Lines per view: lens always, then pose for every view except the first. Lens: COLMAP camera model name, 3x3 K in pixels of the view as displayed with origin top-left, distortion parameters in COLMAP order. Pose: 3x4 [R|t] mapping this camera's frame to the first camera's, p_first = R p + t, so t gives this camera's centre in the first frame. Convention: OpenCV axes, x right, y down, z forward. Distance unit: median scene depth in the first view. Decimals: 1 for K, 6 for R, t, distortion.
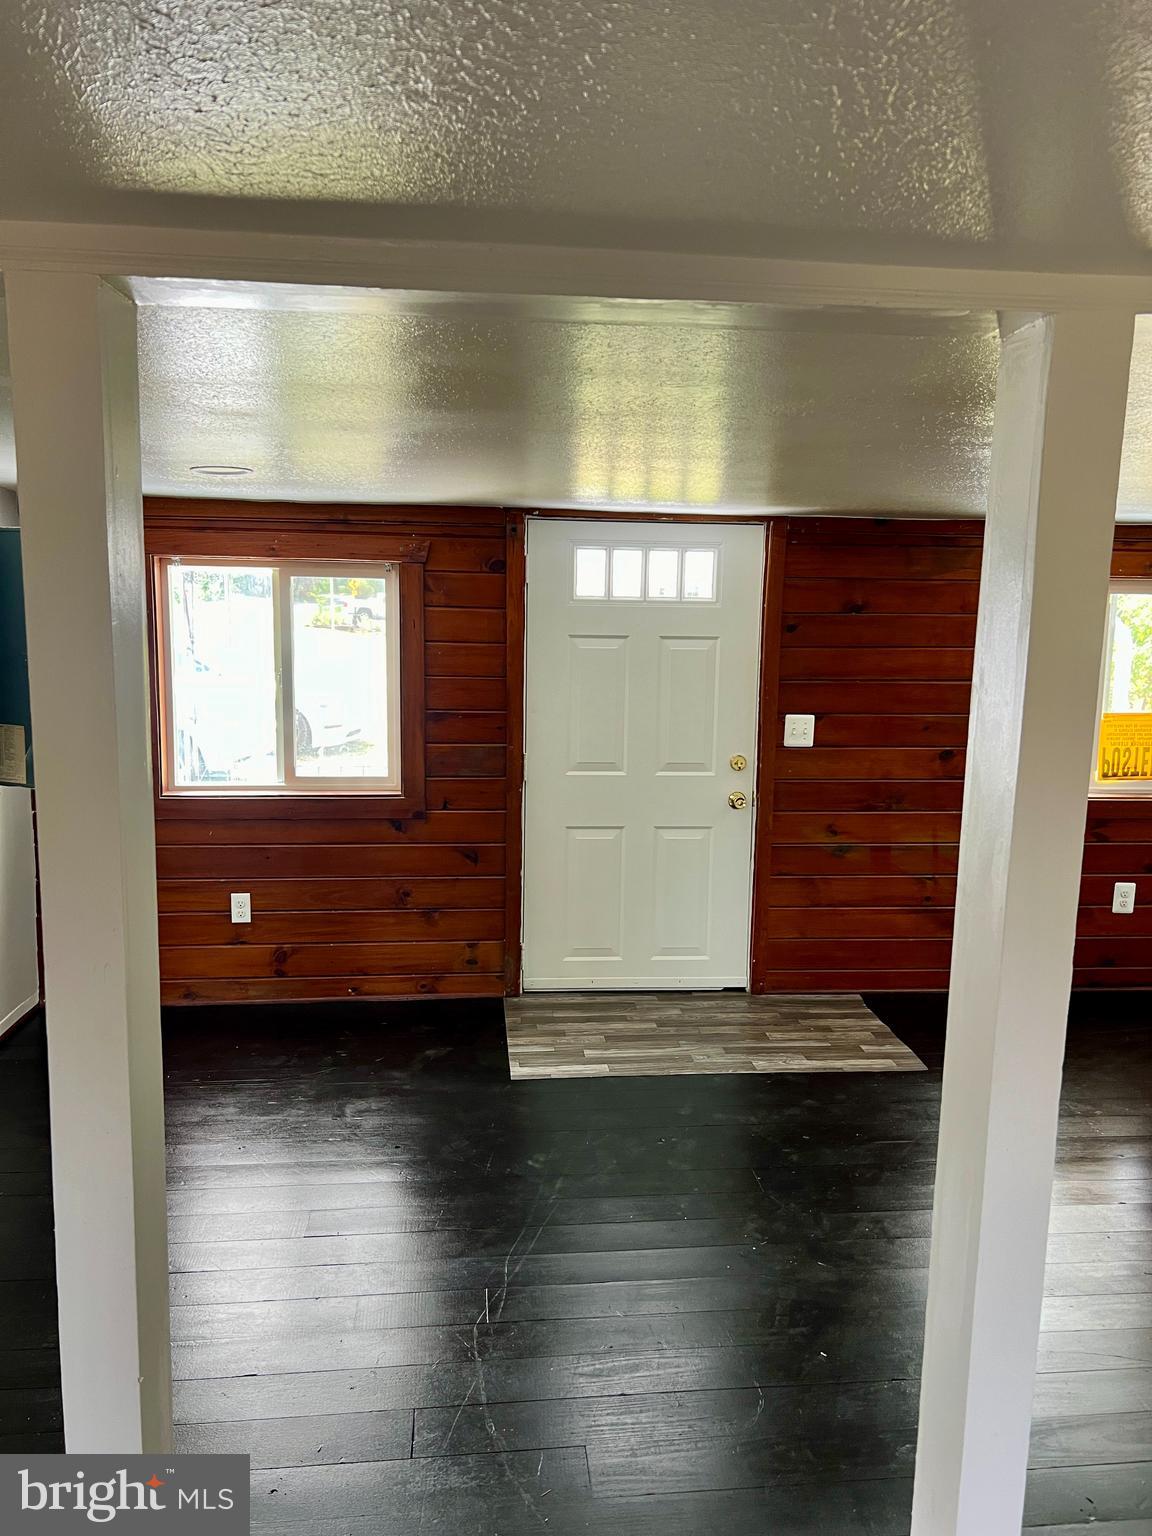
lens RADIAL K [[1162.3, 0, 570.8], [0, 1162.3, 774.1], [0, 0, 1]] dist [0.053646, -0.068143]
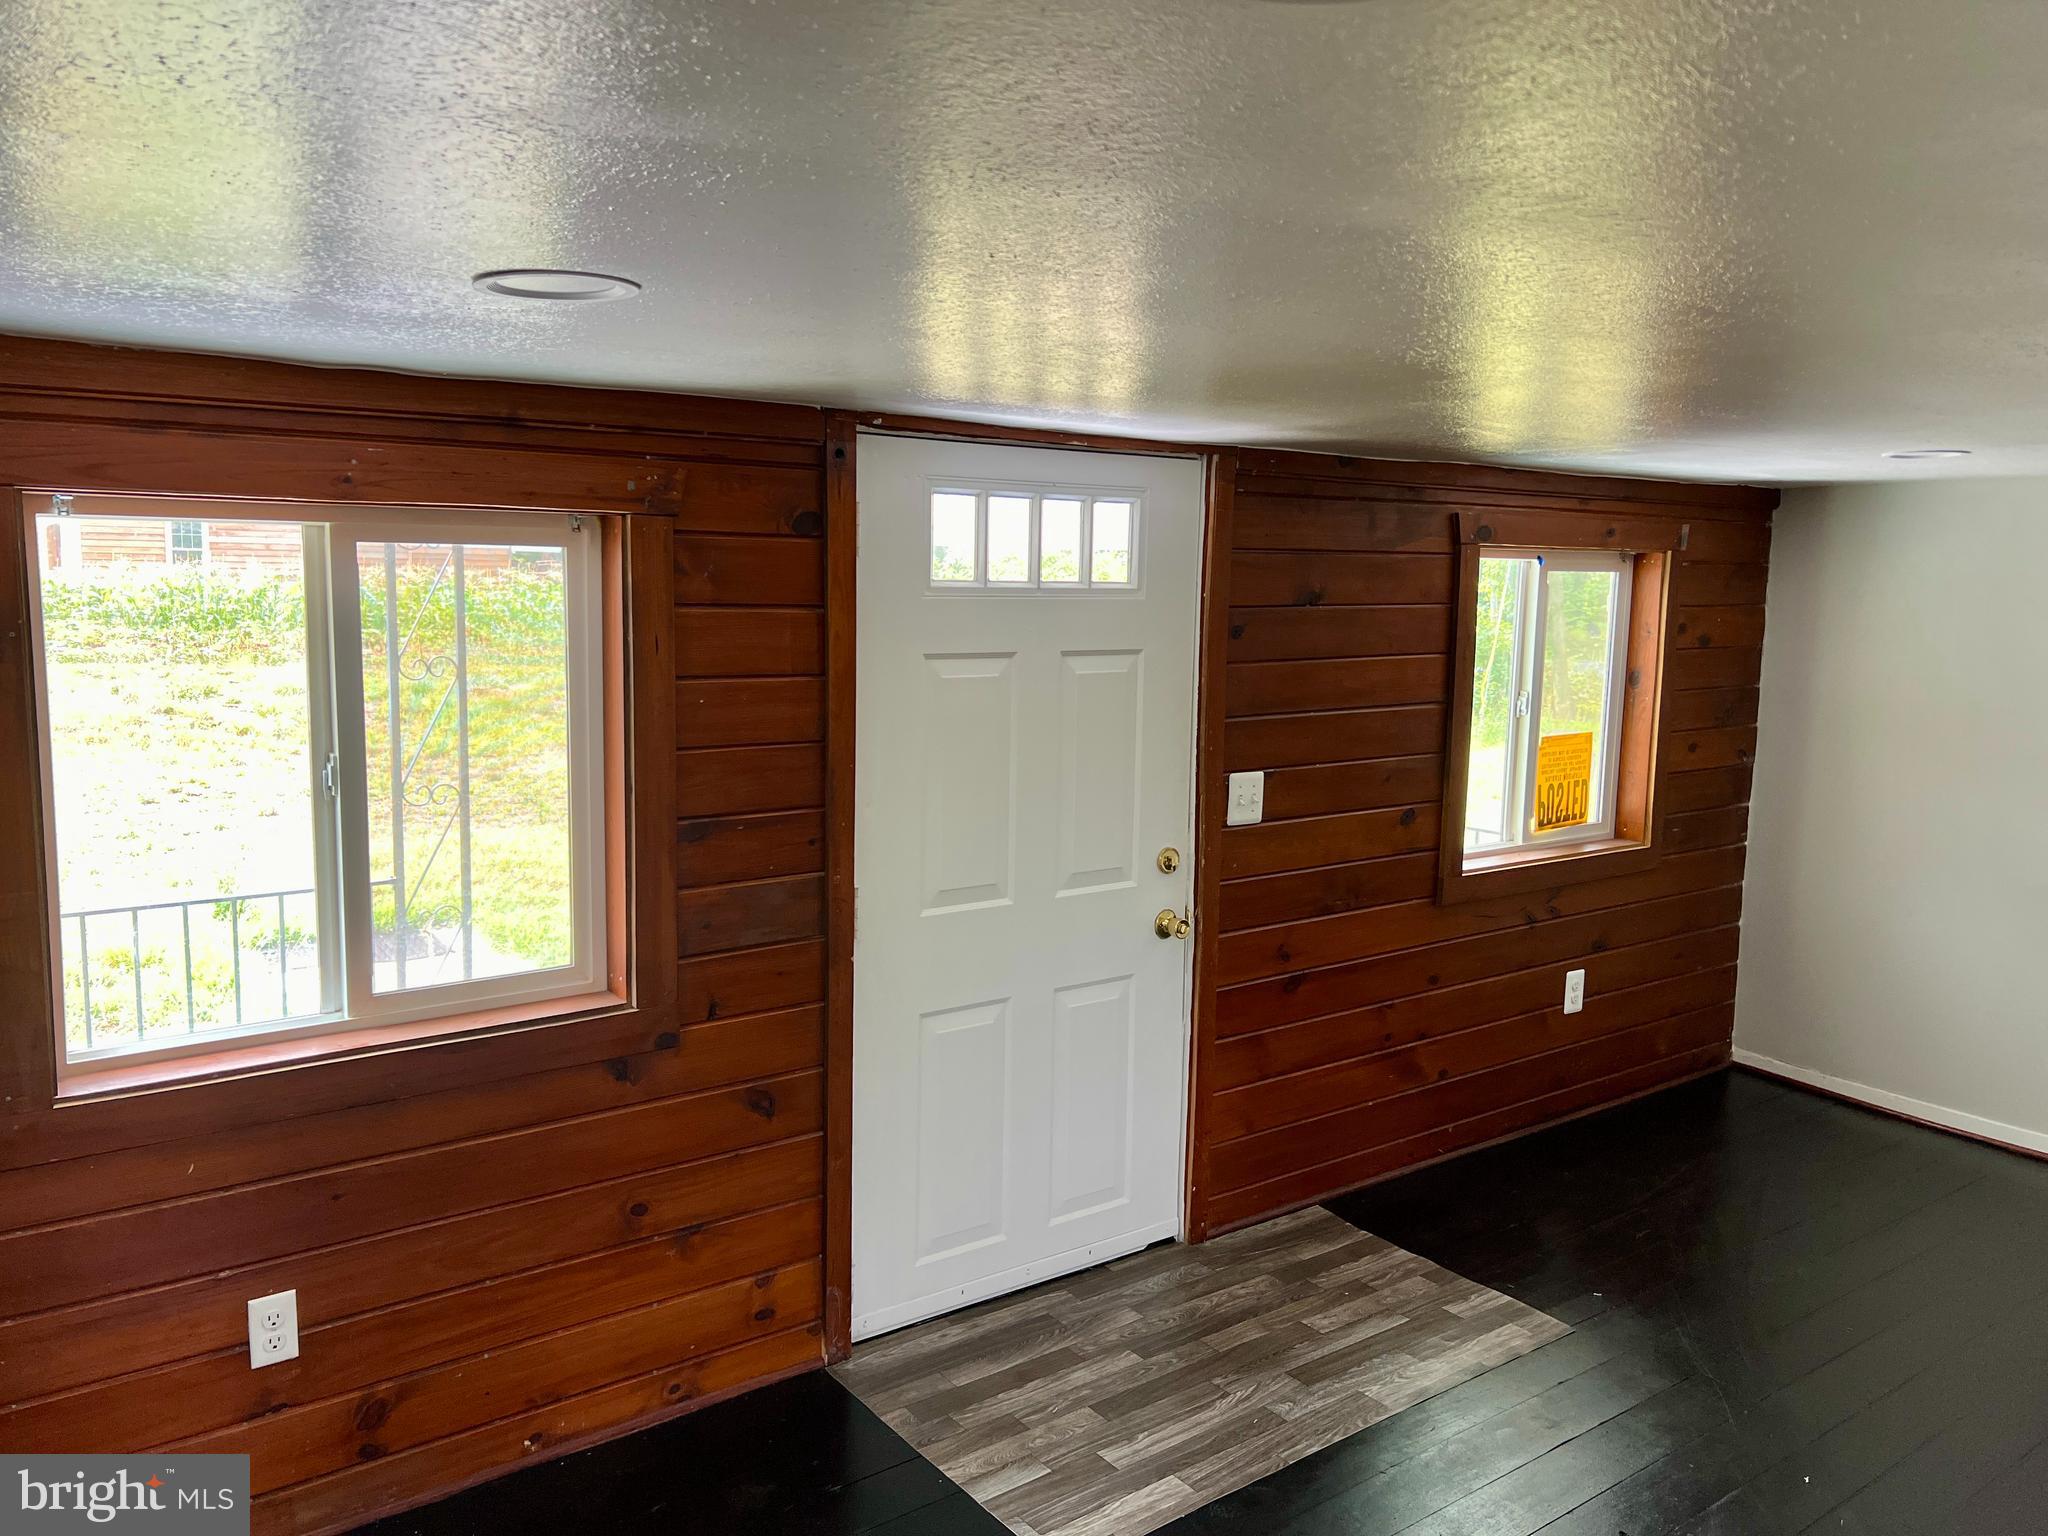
lens RADIAL K [[1553.6, 0, 1024.7], [0, 1553.6, 744.9], [0, 0, 1]] dist [0.049411, -0.106775]
pose [[0.853769, -0.061484, 0.517008, -0.328600], [0.074157, 0.997239, -0.003867, -0.072181], [-0.515343, 0.041641, 0.855972, 0.372288]]
